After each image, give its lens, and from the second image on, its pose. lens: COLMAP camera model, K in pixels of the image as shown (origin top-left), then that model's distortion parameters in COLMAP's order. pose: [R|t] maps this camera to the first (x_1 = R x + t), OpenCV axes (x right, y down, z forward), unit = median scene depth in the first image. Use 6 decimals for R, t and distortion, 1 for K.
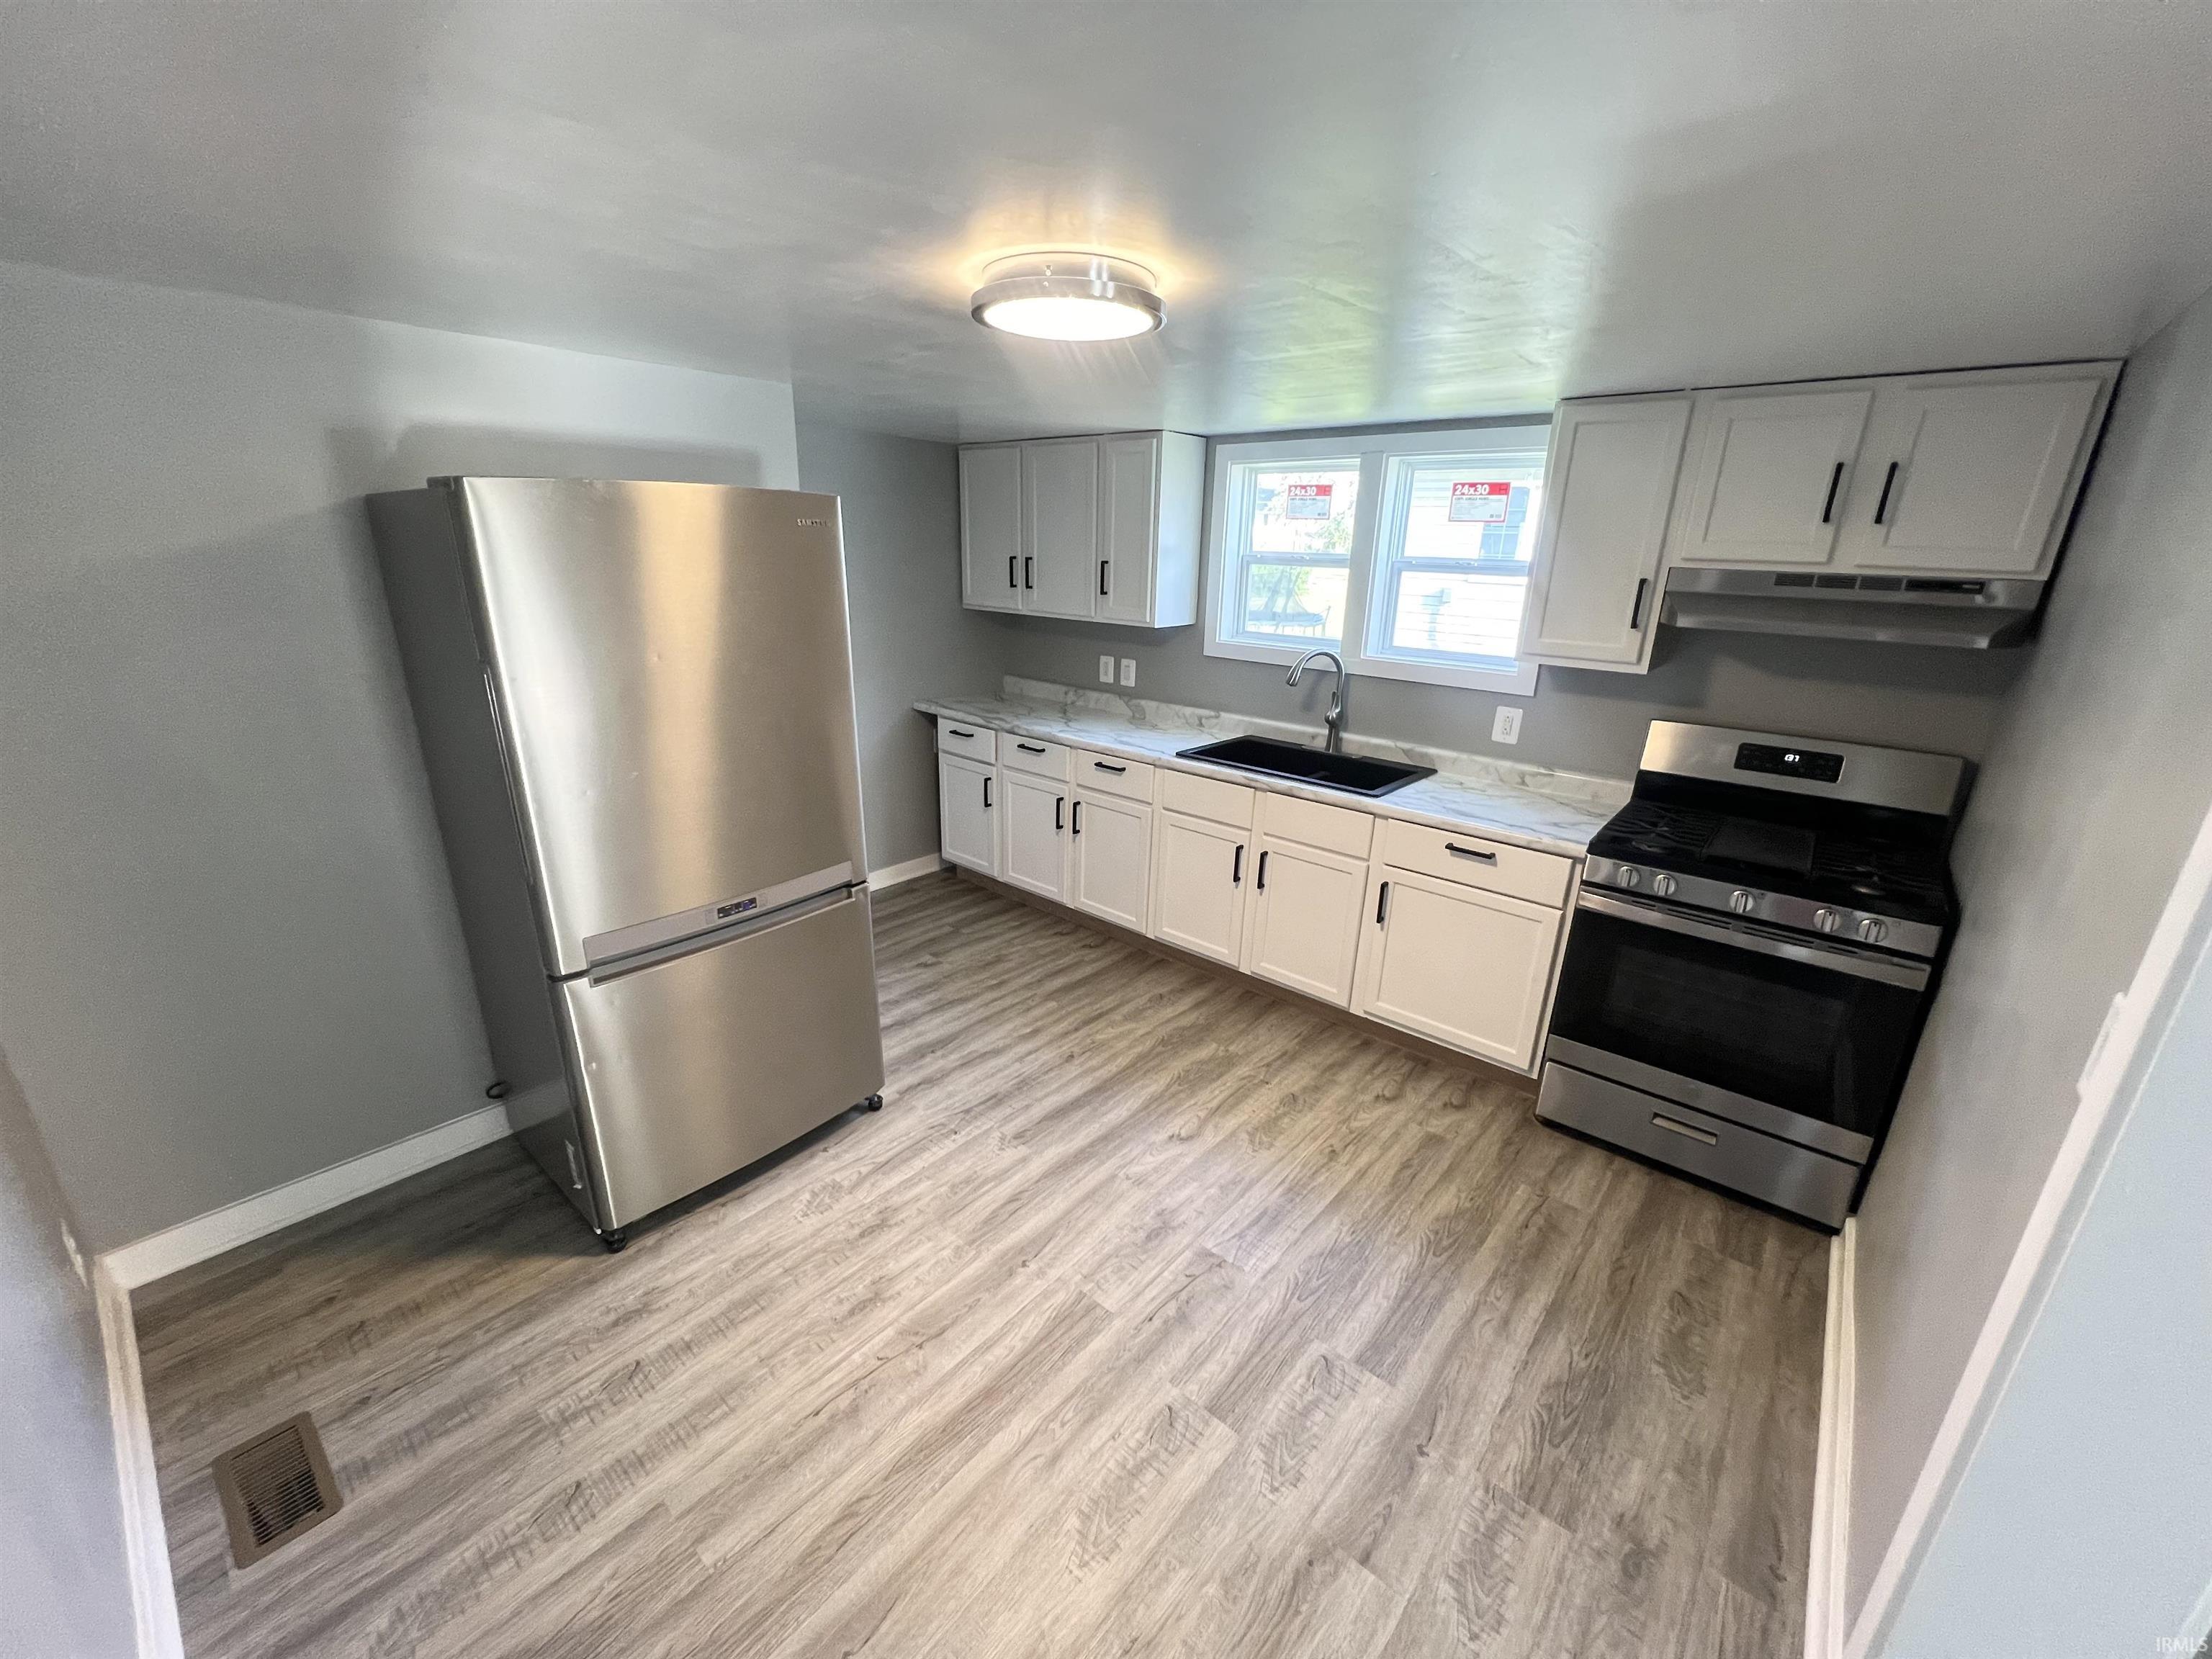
lens RADIAL K [[883.2, 0, 1106.4], [0, 883.2, 837.2], [0, 0, 1]] dist [0.000599, 0.000026]
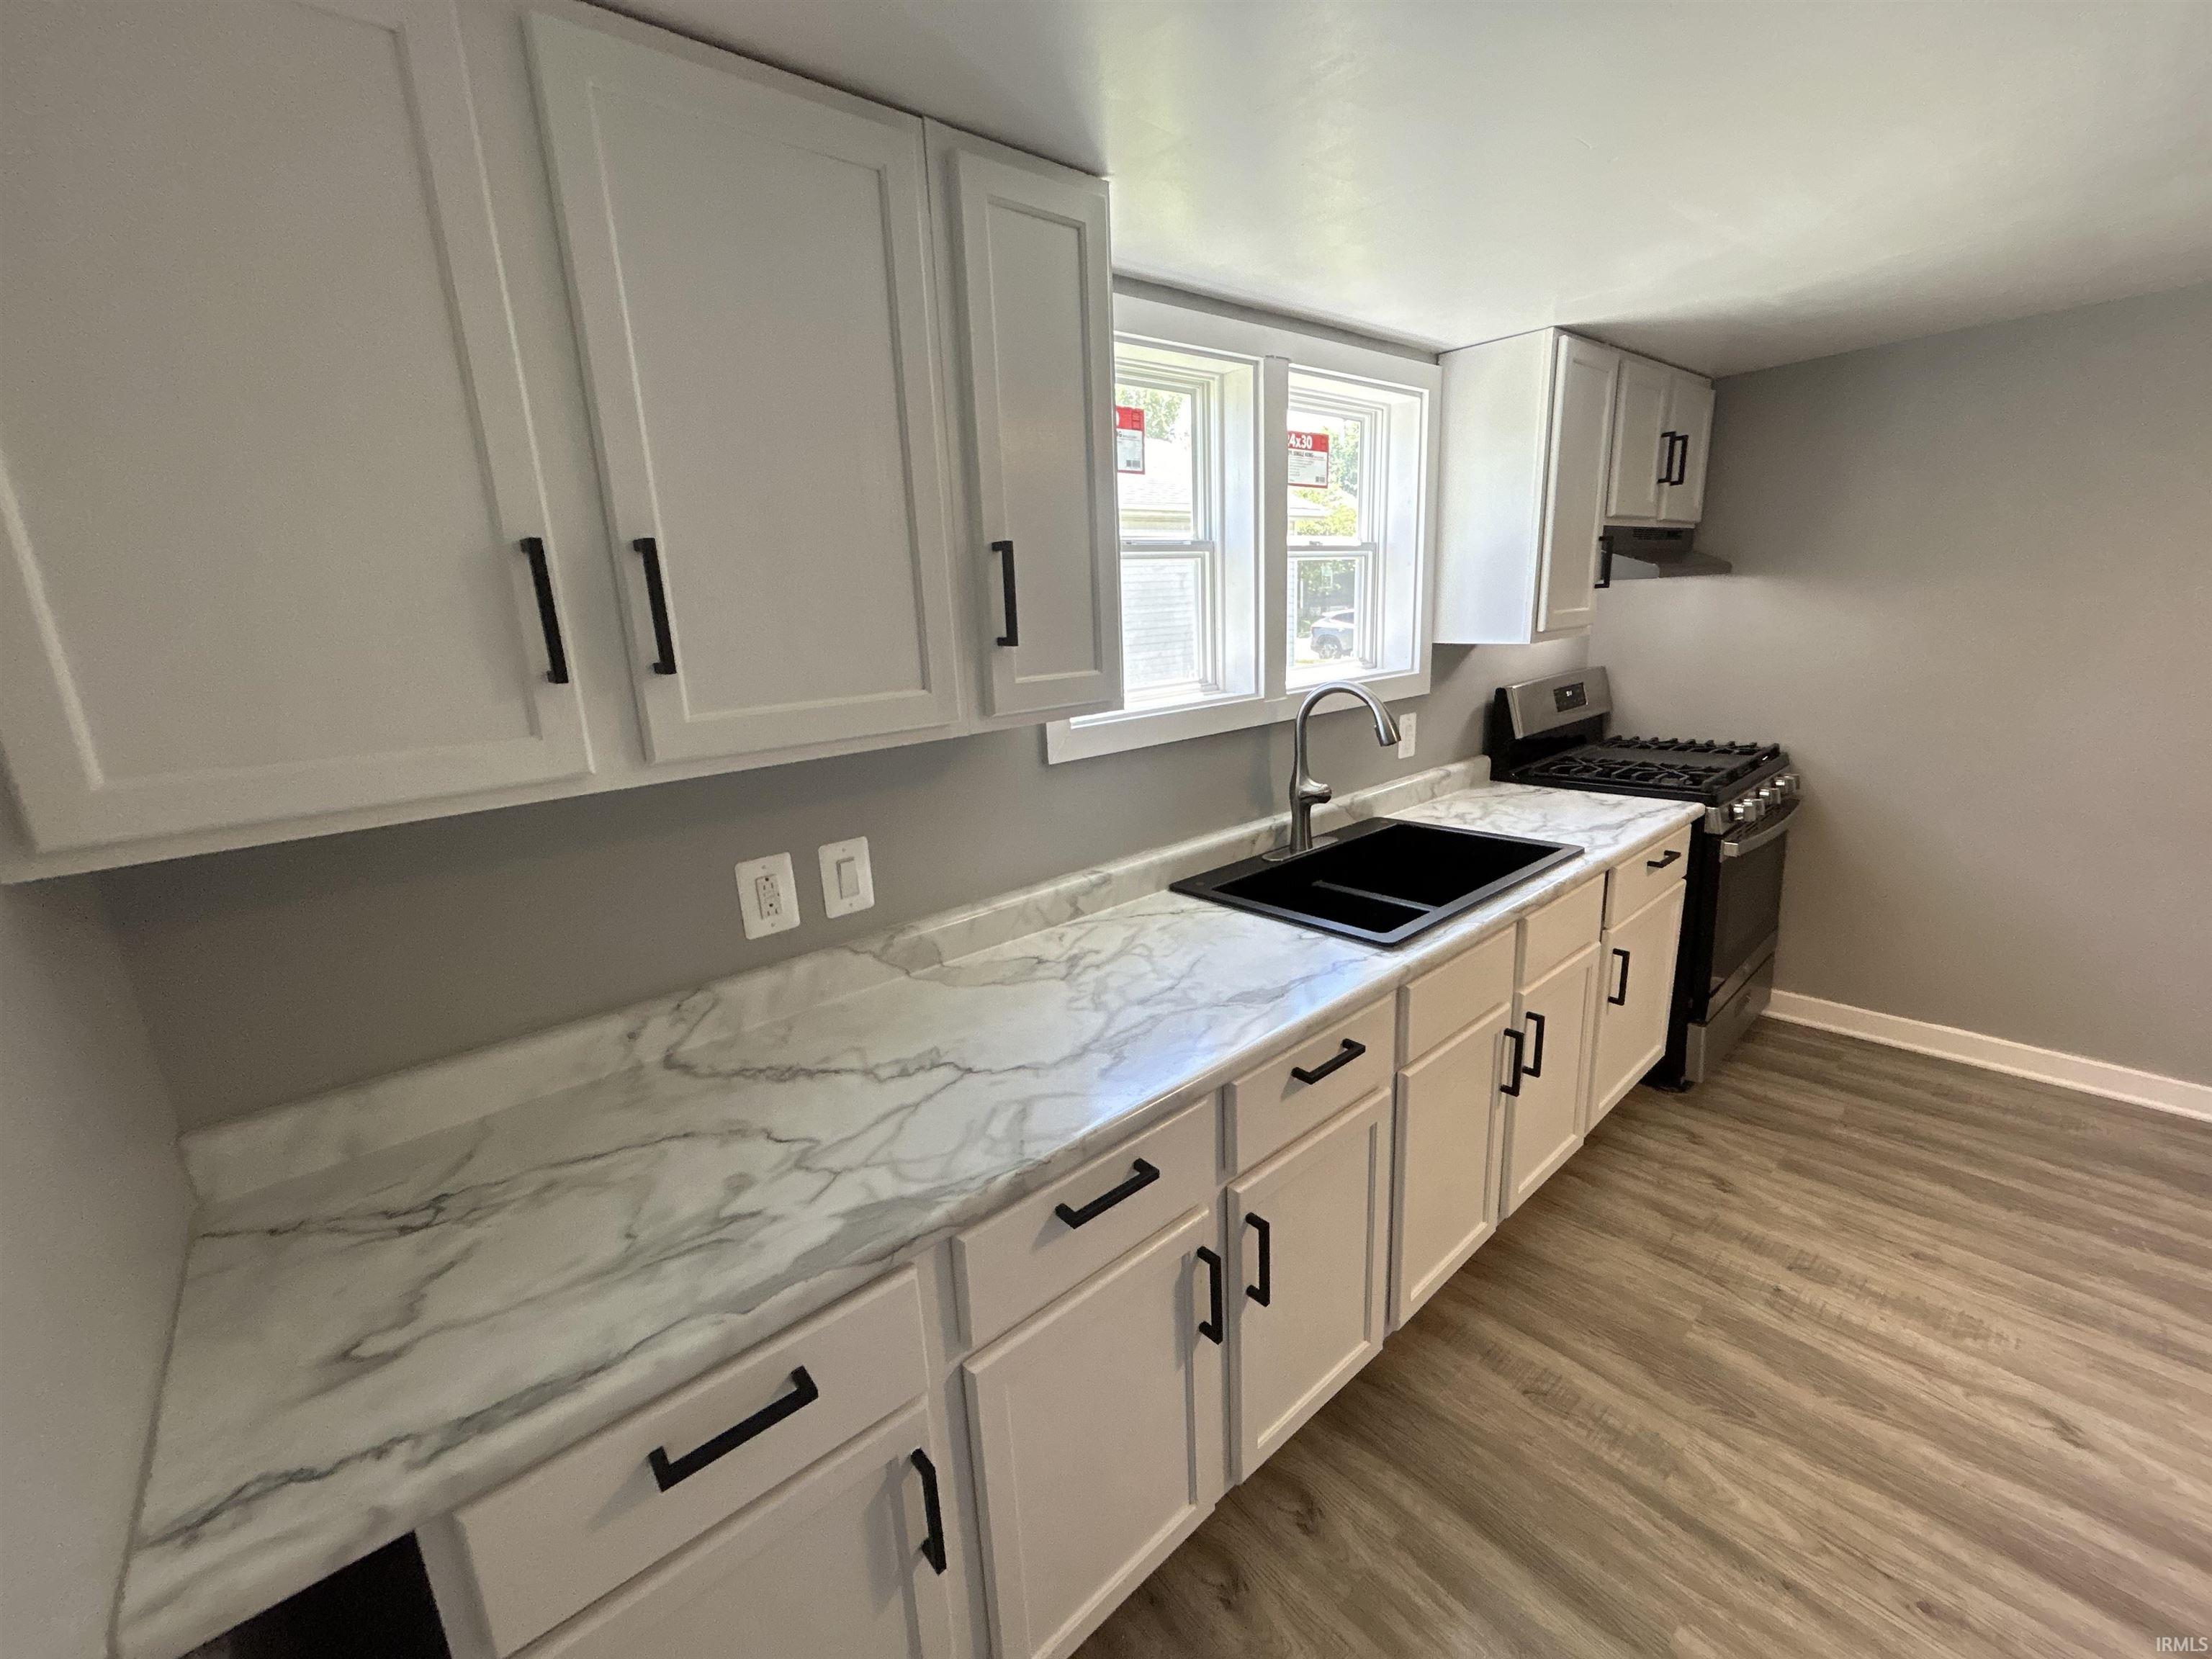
lens RADIAL K [[900.4, 0, 1097.5], [0, 900.4, 821.3], [0, 0, 1]] dist [0.001642, 0.000583]
pose [[0.154348, -0.270288, 0.950327, -0.397225], [0.367428, 0.908571, 0.198736, -0.322428], [-0.917155, 0.318502, 0.239548, 1.087390]]
